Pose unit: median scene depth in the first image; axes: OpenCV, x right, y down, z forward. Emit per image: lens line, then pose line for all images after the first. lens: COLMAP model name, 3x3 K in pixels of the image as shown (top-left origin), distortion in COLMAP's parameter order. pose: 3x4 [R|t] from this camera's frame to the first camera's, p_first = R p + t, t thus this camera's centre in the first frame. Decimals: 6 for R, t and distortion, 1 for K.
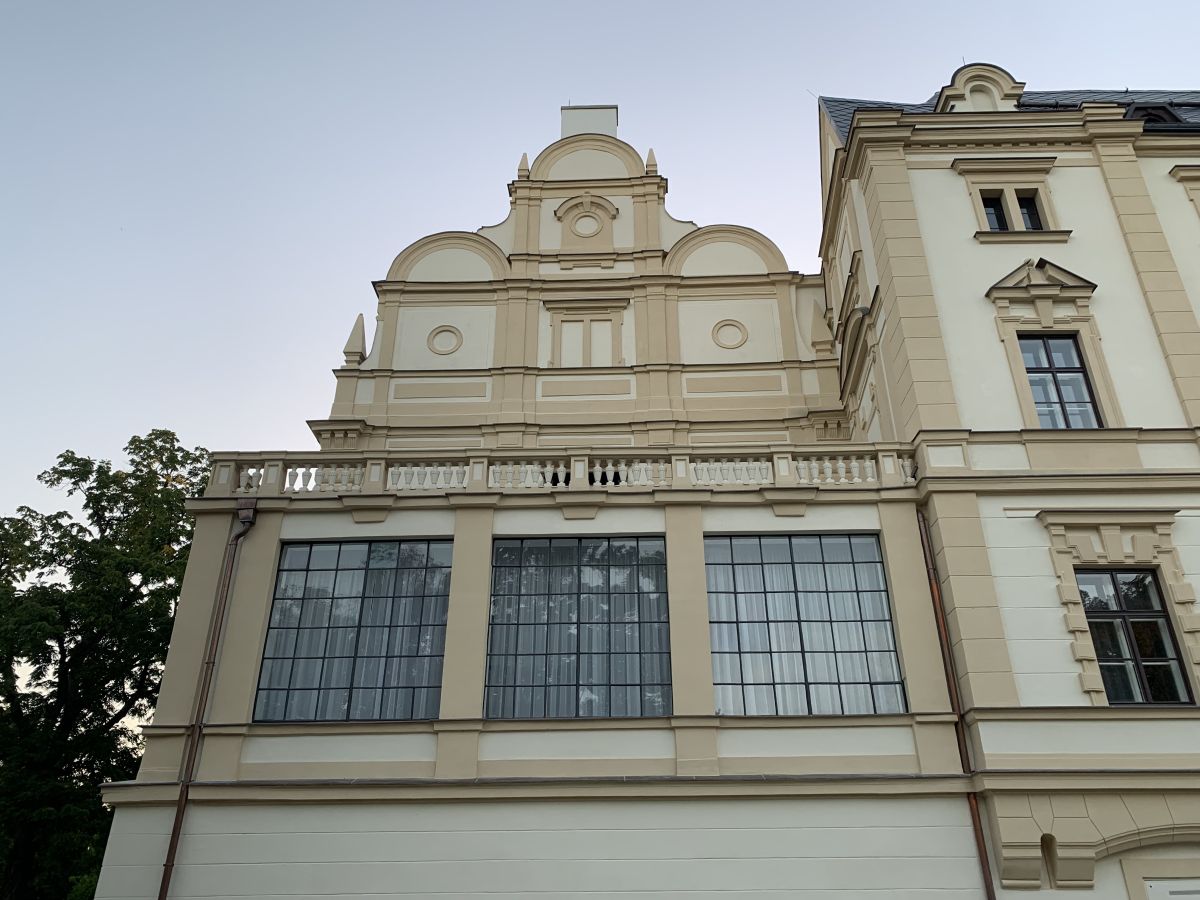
lens RADIAL K [[900.5, 0, 600.0], [0, 900.5, 450.0], [0, 0, 1]] dist [0.124430, -0.228869]
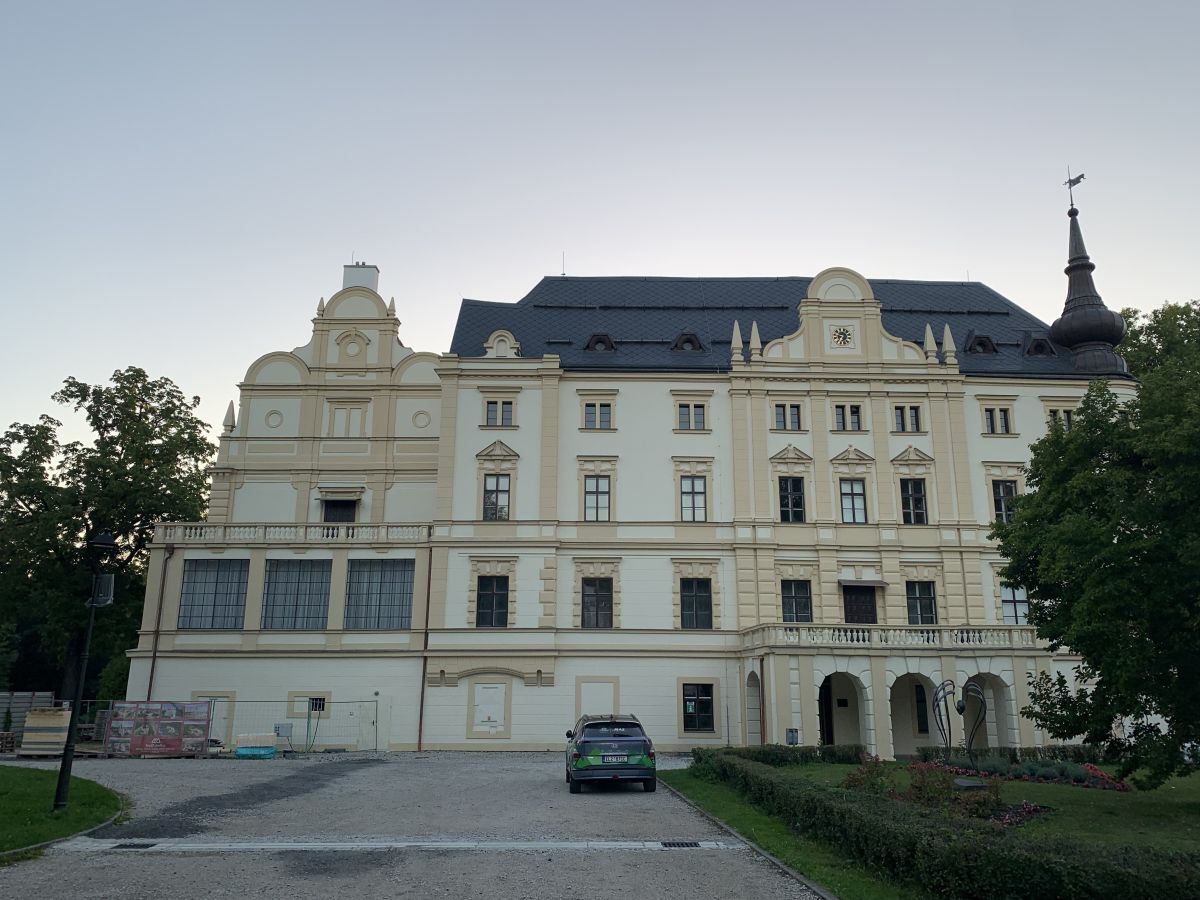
lens RADIAL K [[900.5, 0, 600.0], [0, 900.5, 450.0], [0, 0, 1]] dist [0.124430, -0.228869]
pose [[0.999890, 0.010525, 0.010460, 0.502552], [-0.012722, 0.970880, 0.239229, -0.527844], [-0.007637, -0.239335, 0.970907, -0.913749]]
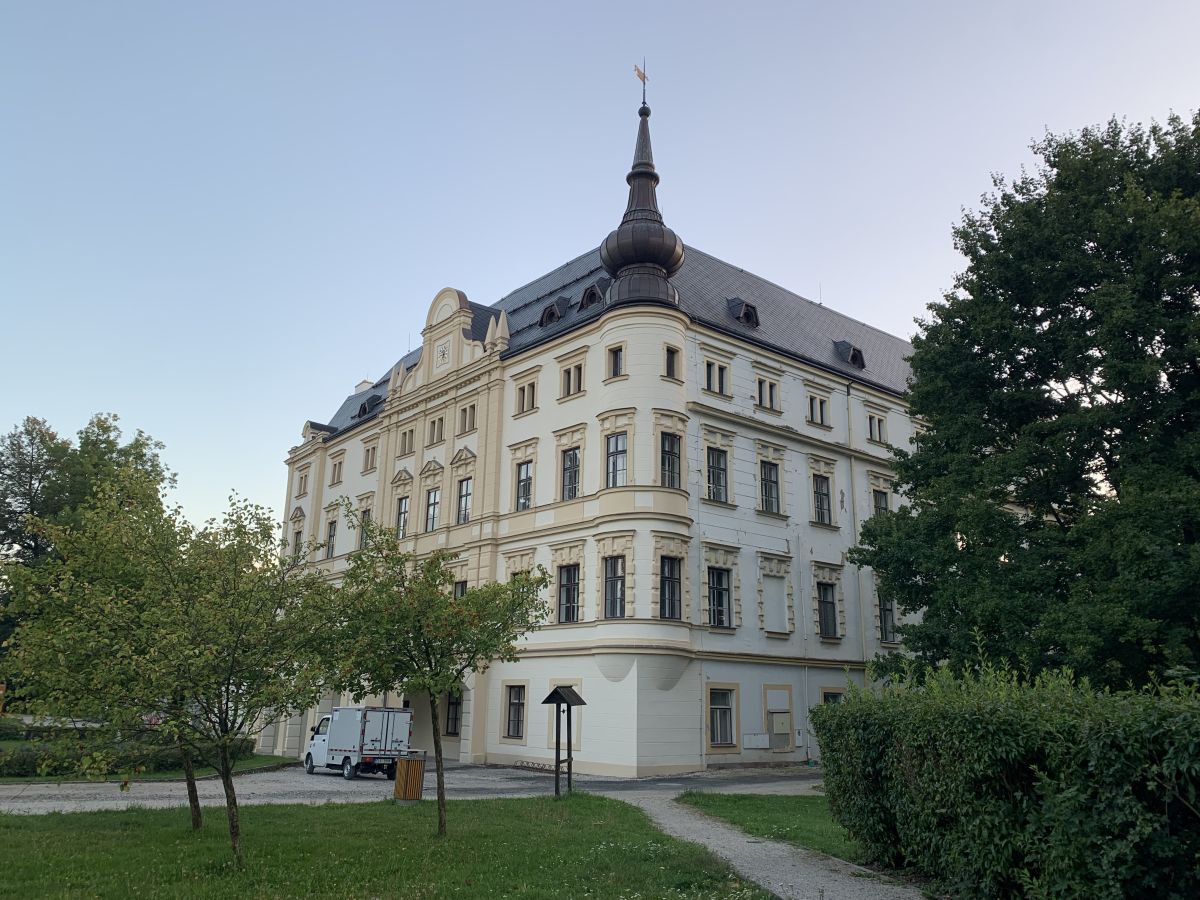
lens RADIAL K [[900.5, 0, 600.0], [0, 900.5, 450.0], [0, 0, 1]] dist [0.124430, -0.228869]
pose [[0.622870, -0.189341, -0.759067, 2.529827], [0.354927, 0.933062, 0.058501, -0.141160], [0.697180, -0.305852, 0.648379, -0.197409]]
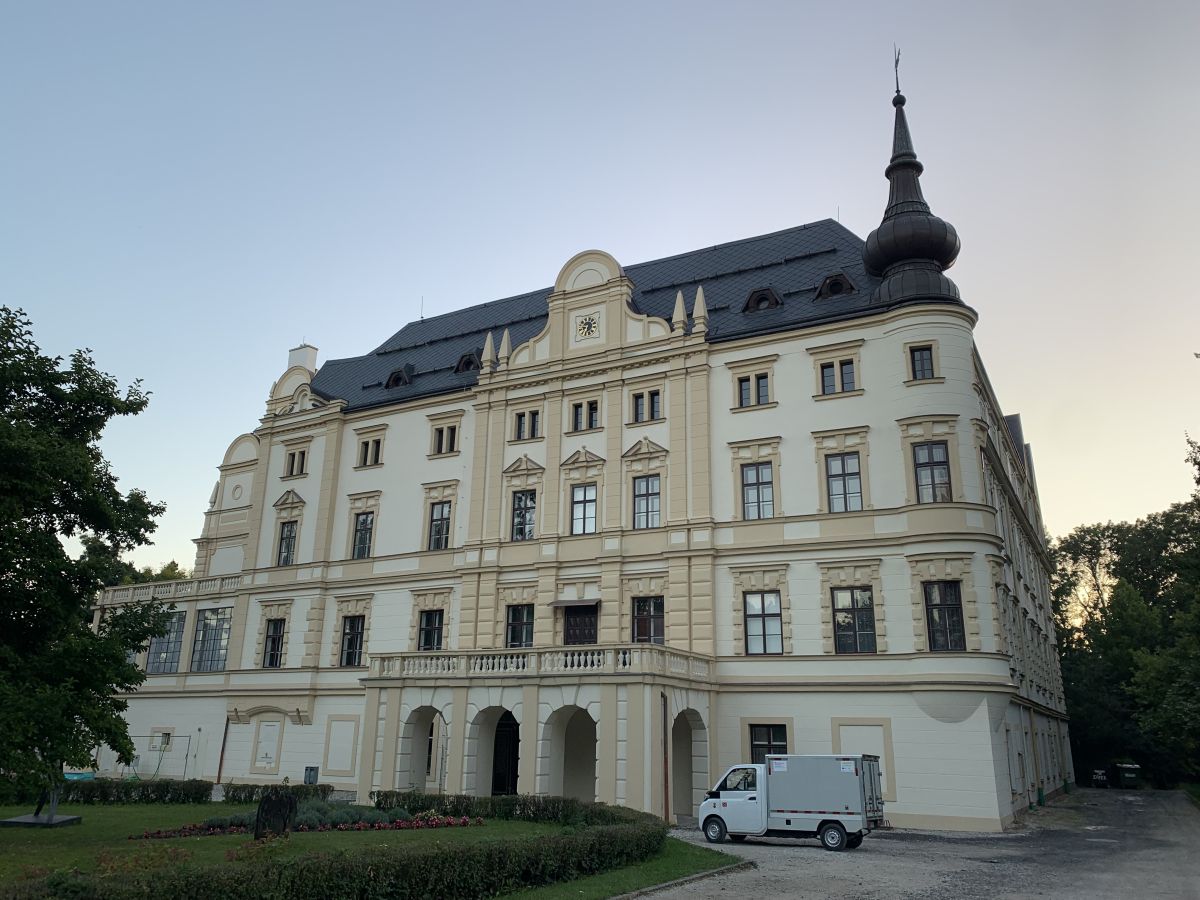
lens RADIAL K [[900.5, 0, 600.0], [0, 900.5, 450.0], [0, 0, 1]] dist [0.124430, -0.228869]
pose [[0.869127, -0.129931, -0.477217, 1.710711], [0.219852, 0.965802, 0.137447, -0.331564], [0.443039, -0.224376, 0.867970, -0.551790]]
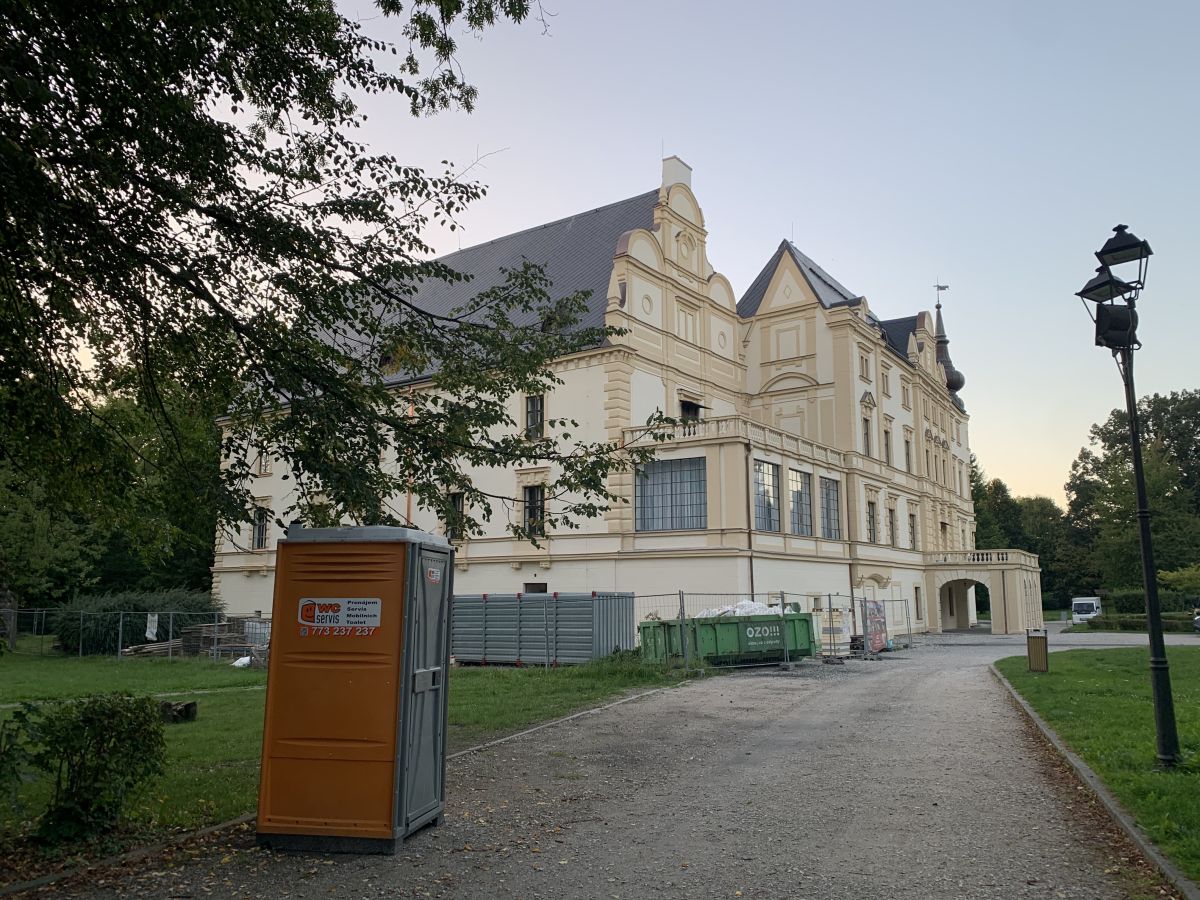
lens RADIAL K [[900.5, 0, 600.0], [0, 900.5, 450.0], [0, 0, 1]] dist [0.124430, -0.228869]
pose [[0.560475, 0.132267, 0.817541, -1.619736], [-0.386681, 0.914749, 0.117100, -0.030858], [-0.732356, -0.381759, 0.563839, -0.050930]]
